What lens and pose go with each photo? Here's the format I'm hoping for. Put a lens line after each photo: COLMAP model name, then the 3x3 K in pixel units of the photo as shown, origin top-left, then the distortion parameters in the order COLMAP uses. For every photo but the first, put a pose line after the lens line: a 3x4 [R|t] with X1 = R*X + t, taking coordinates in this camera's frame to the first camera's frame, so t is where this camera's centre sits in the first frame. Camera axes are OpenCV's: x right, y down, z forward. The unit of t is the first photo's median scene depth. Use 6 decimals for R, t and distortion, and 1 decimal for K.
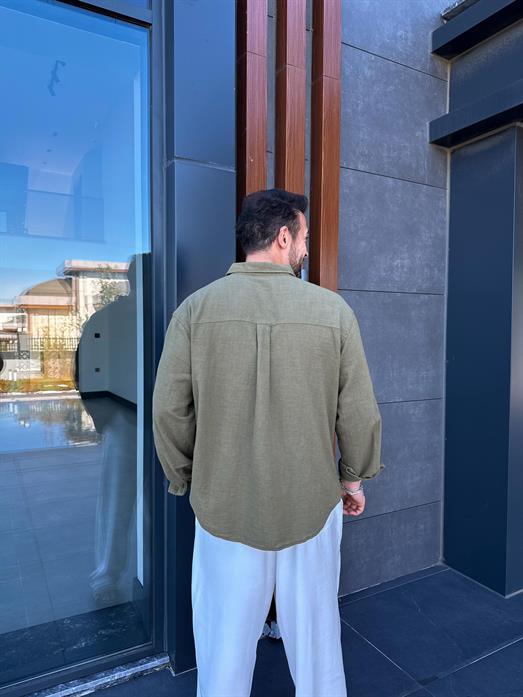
lens RADIAL K [[499.8, 0, 269.3], [0, 499.8, 352.3], [0, 0, 1]] dist [0.005070, -0.023290]
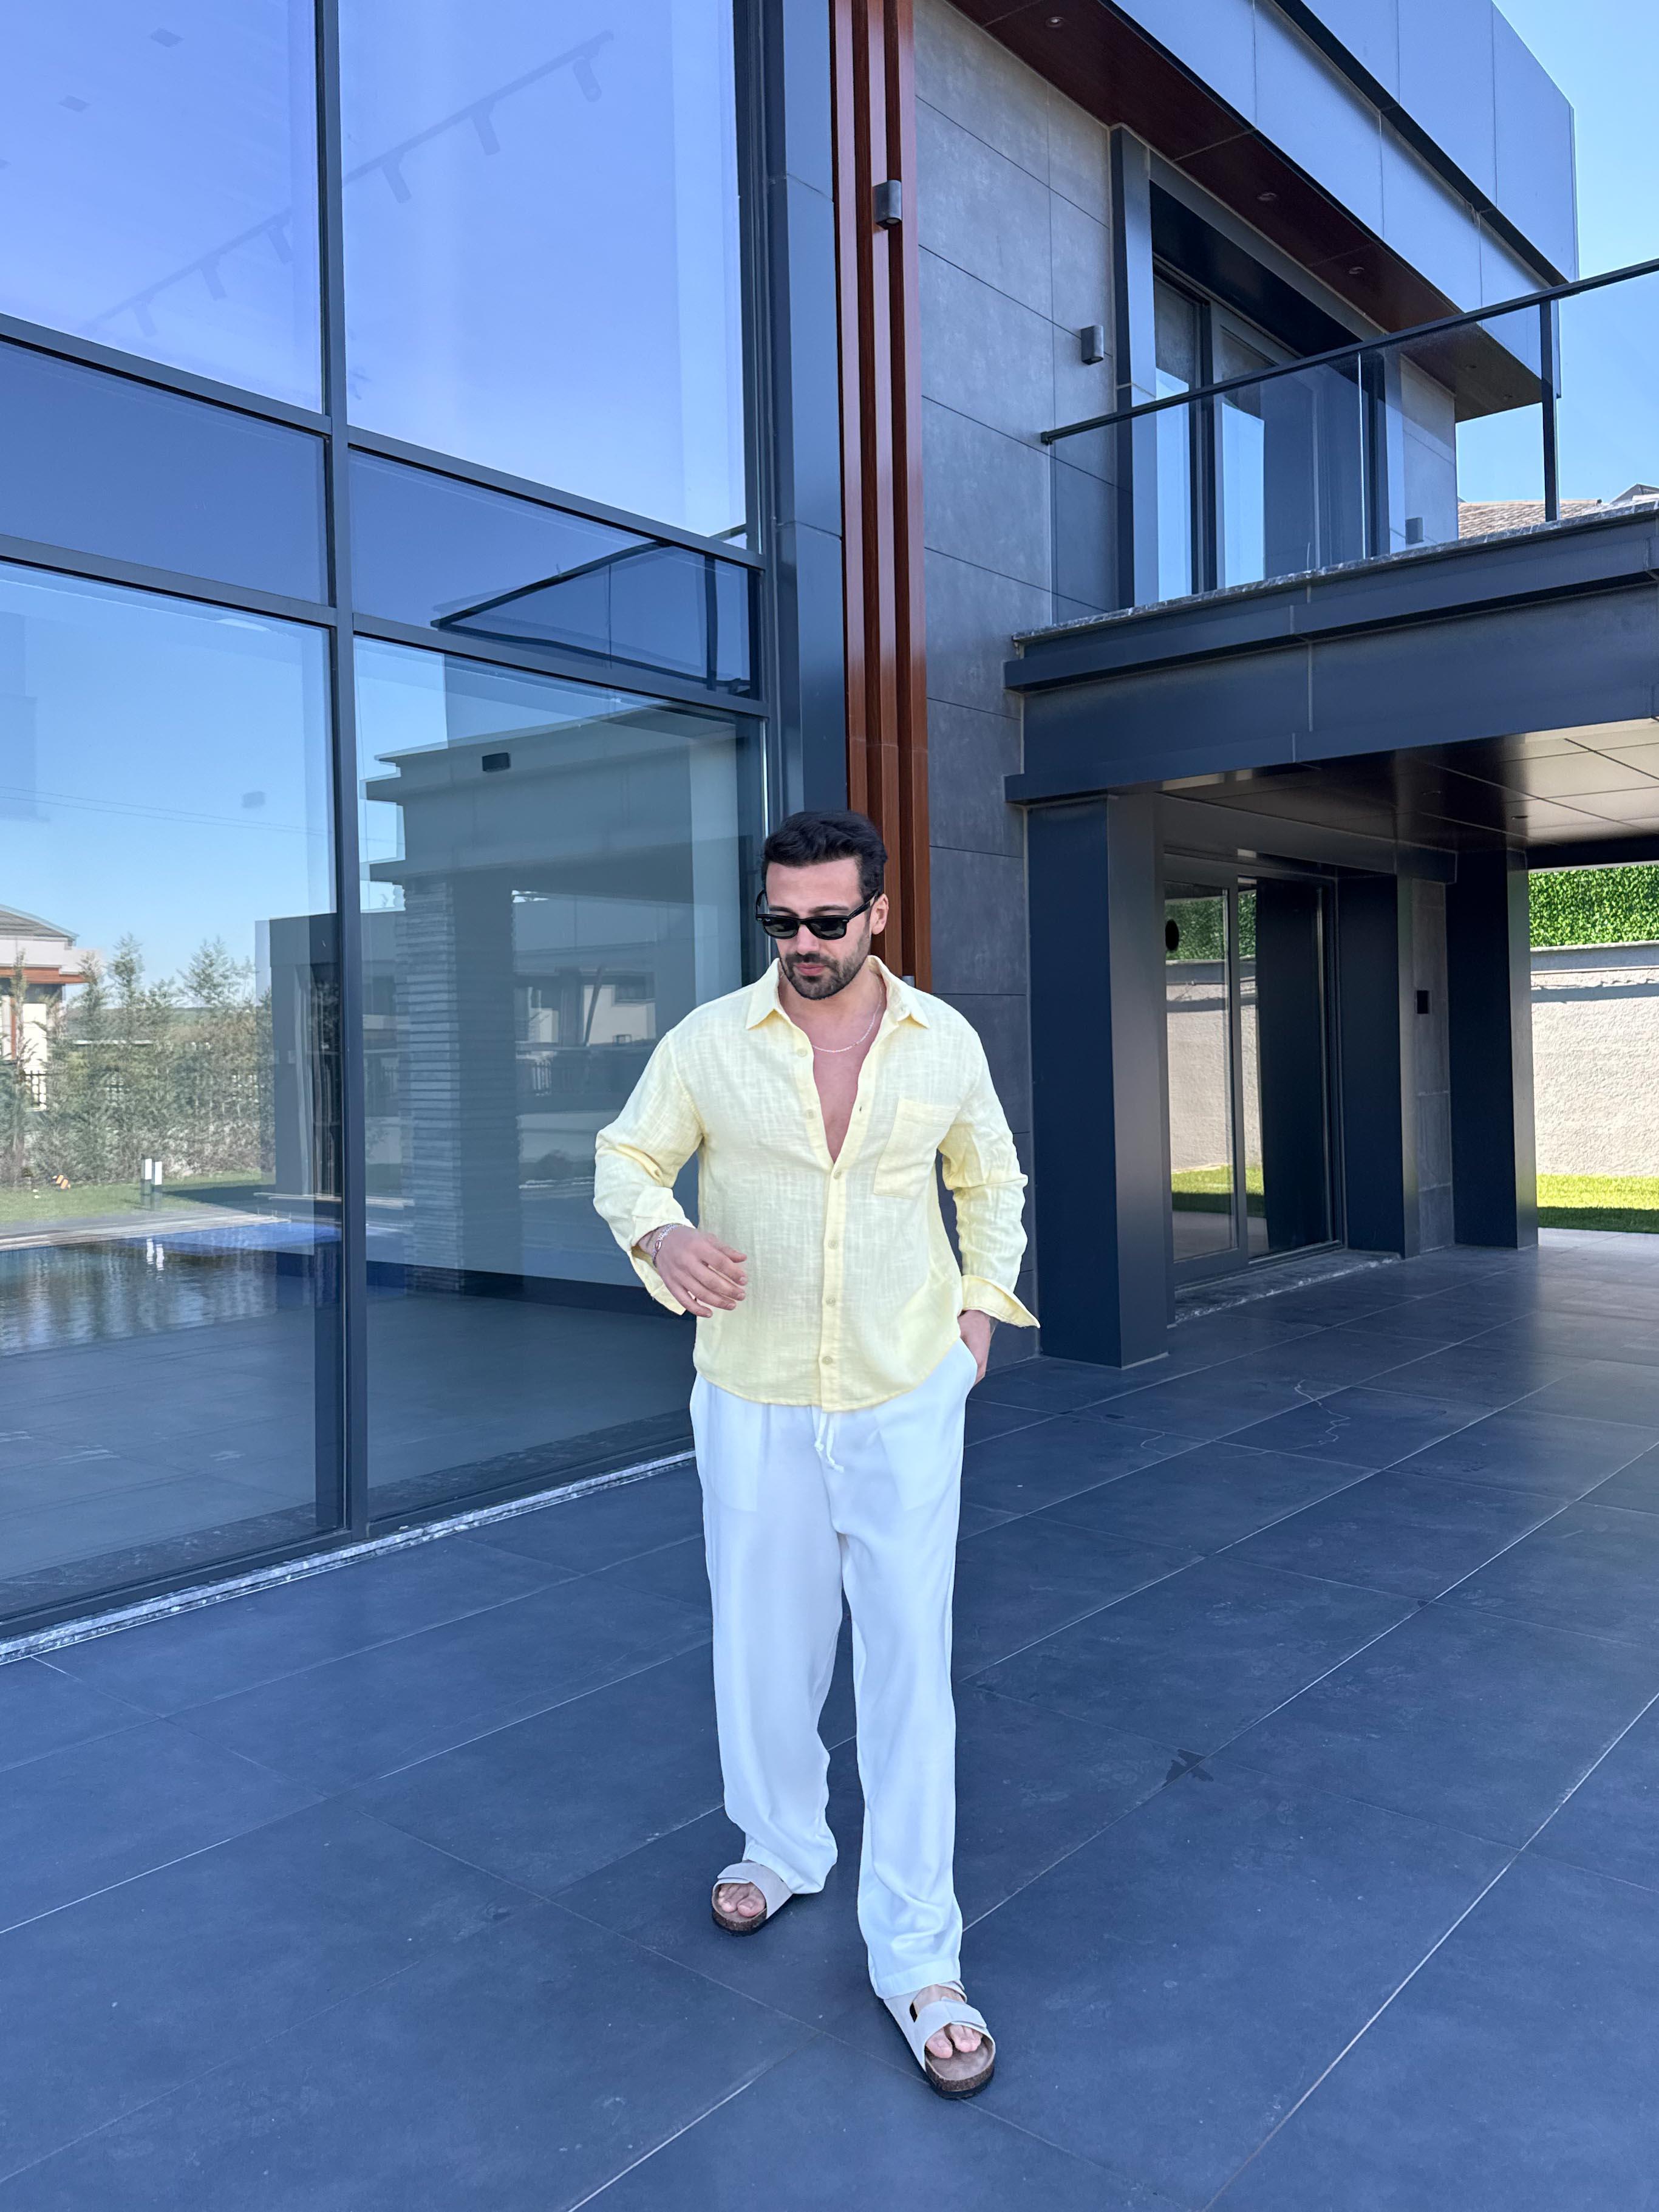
lens RADIAL K [[1747.3, 0, 852.5], [0, 1747.3, 1030.1], [0, 0, 1]] dist [0.025941, -0.042484]
pose [[0.929348, -0.022413, 0.368525, -0.923401], [0.040753, 0.998284, -0.042056, 0.040665], [-0.366950, 0.054103, 0.928666, -1.441070]]
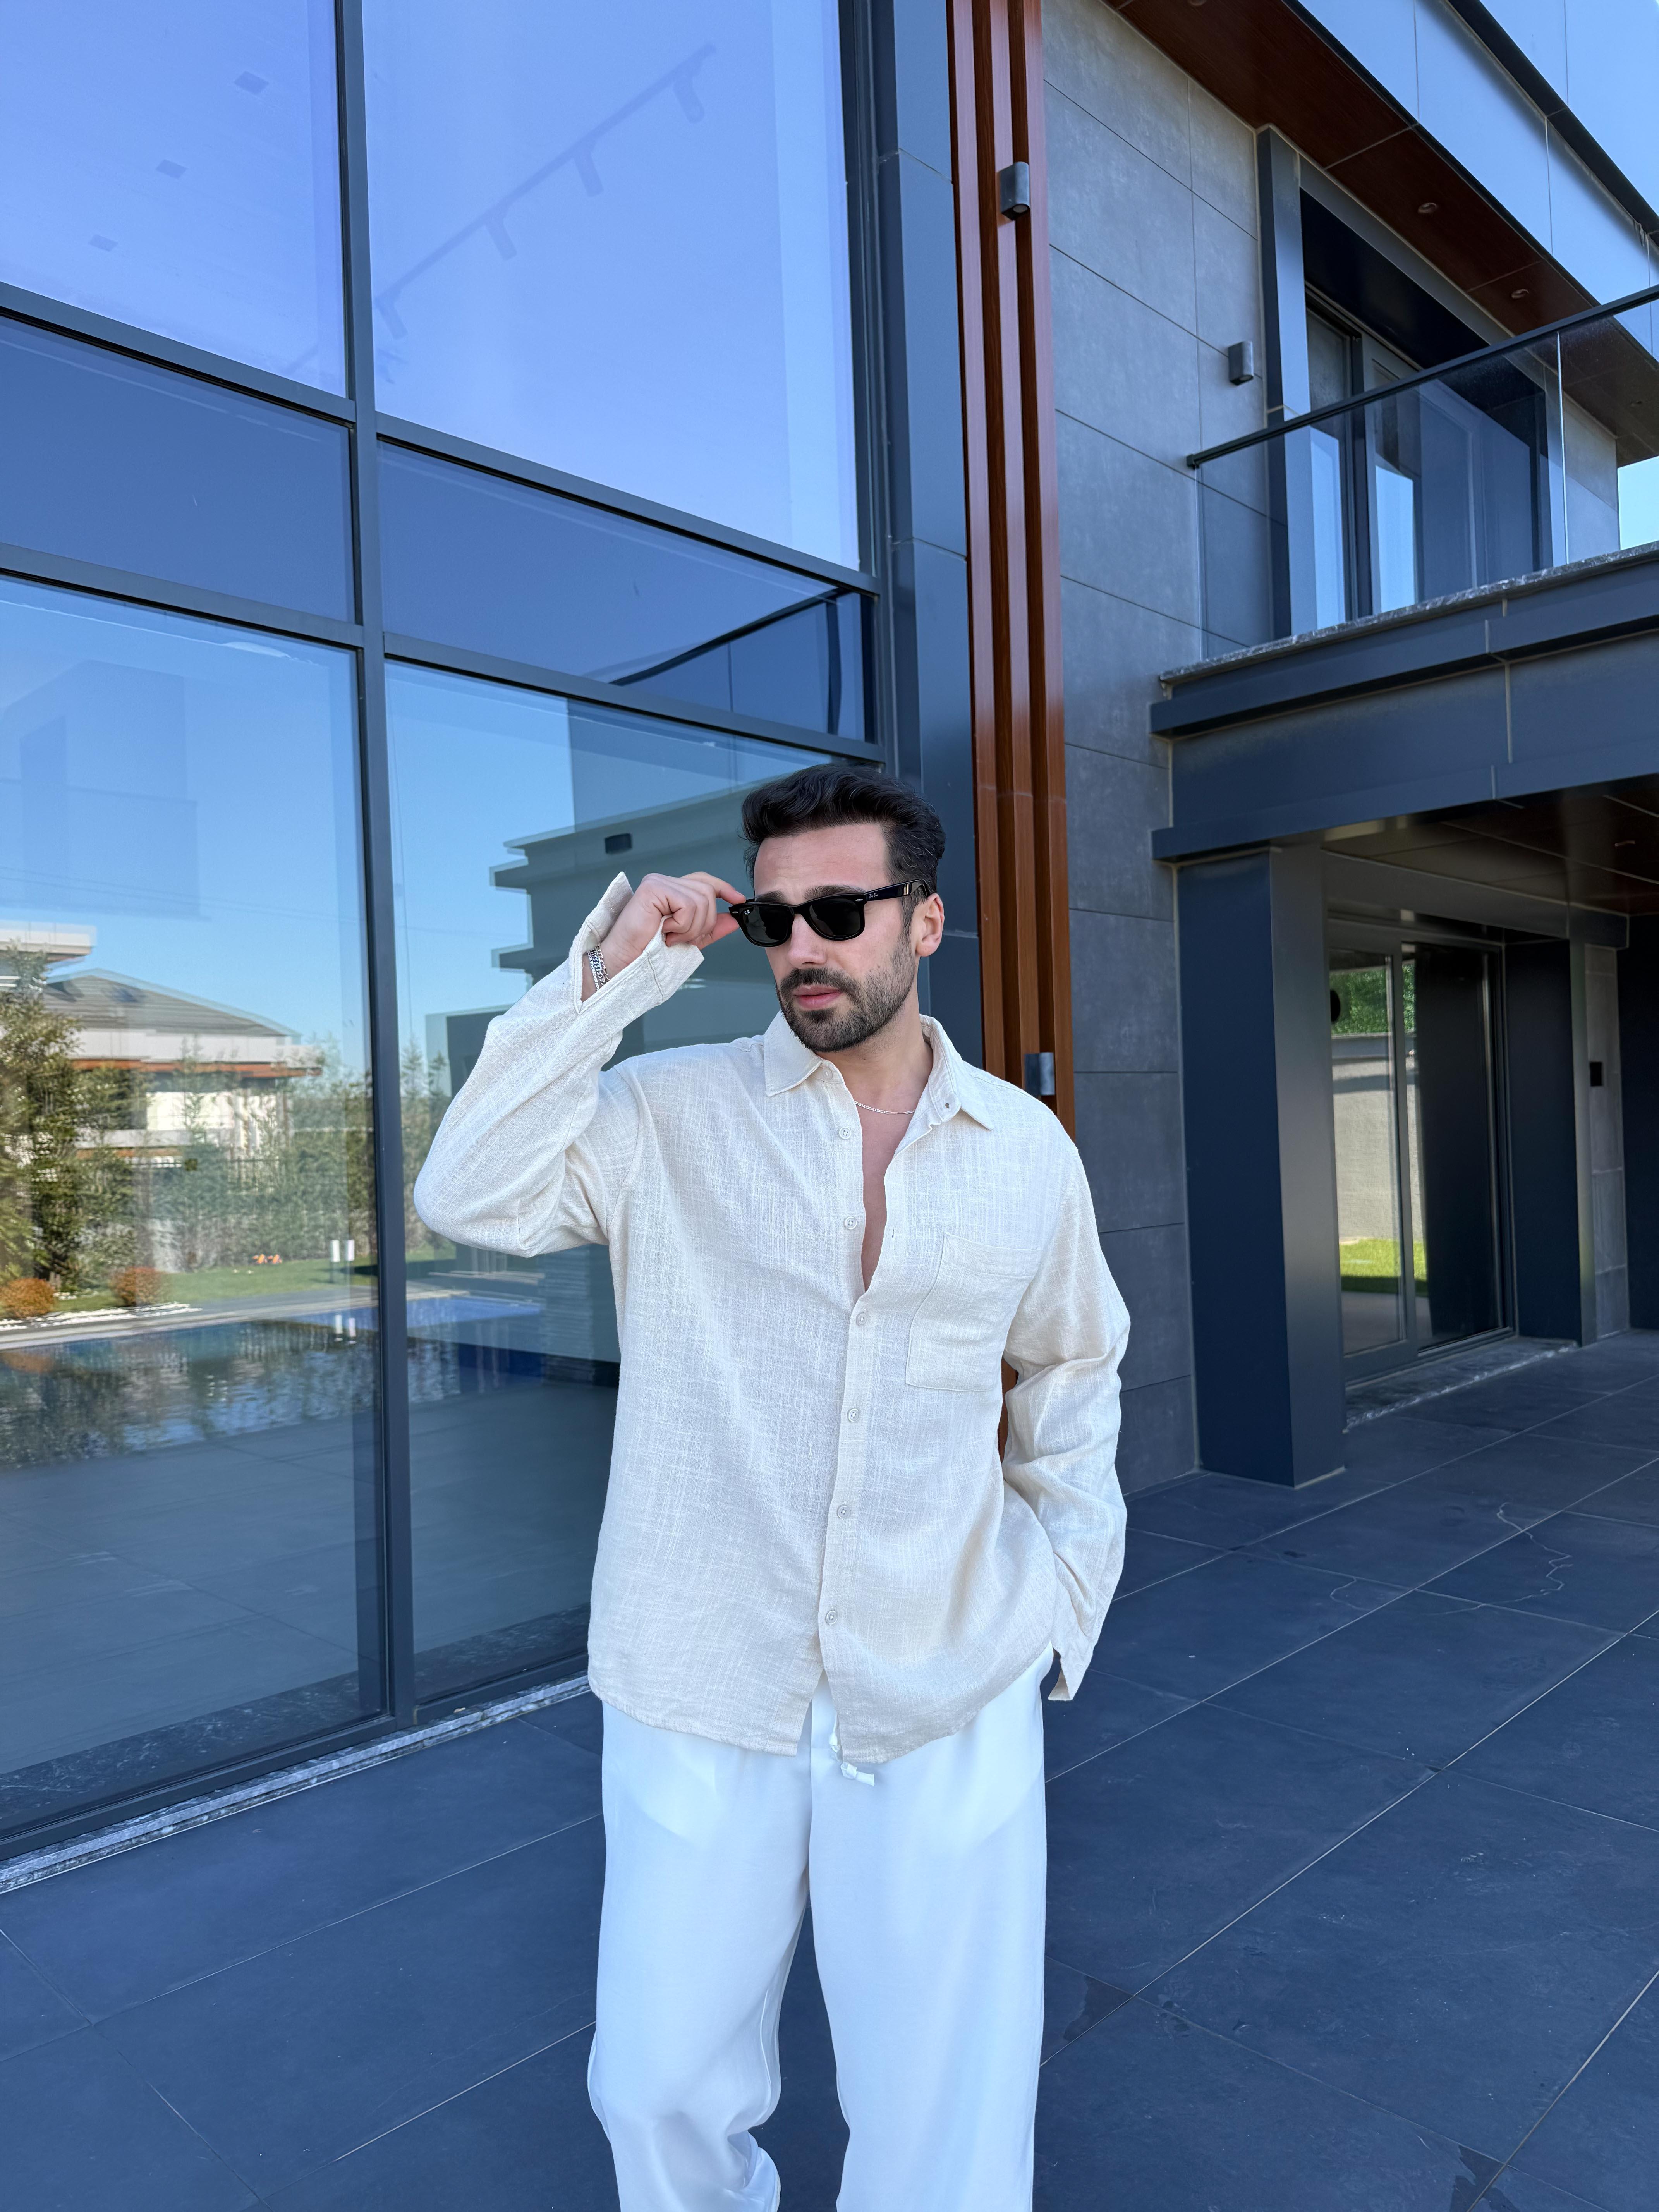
lens RADIAL K [[1586.0, 0, 850.6], [0, 1586.0, 1113.6], [0, 0, 1]] dist [0.005070, -0.023290]
pose [[0.958512, -0.035906, 0.282781, -0.743885], [0.050265, 0.997780, -0.043686, 0.014873], [-0.280585, 0.056088, 0.958189, -1.017283]]
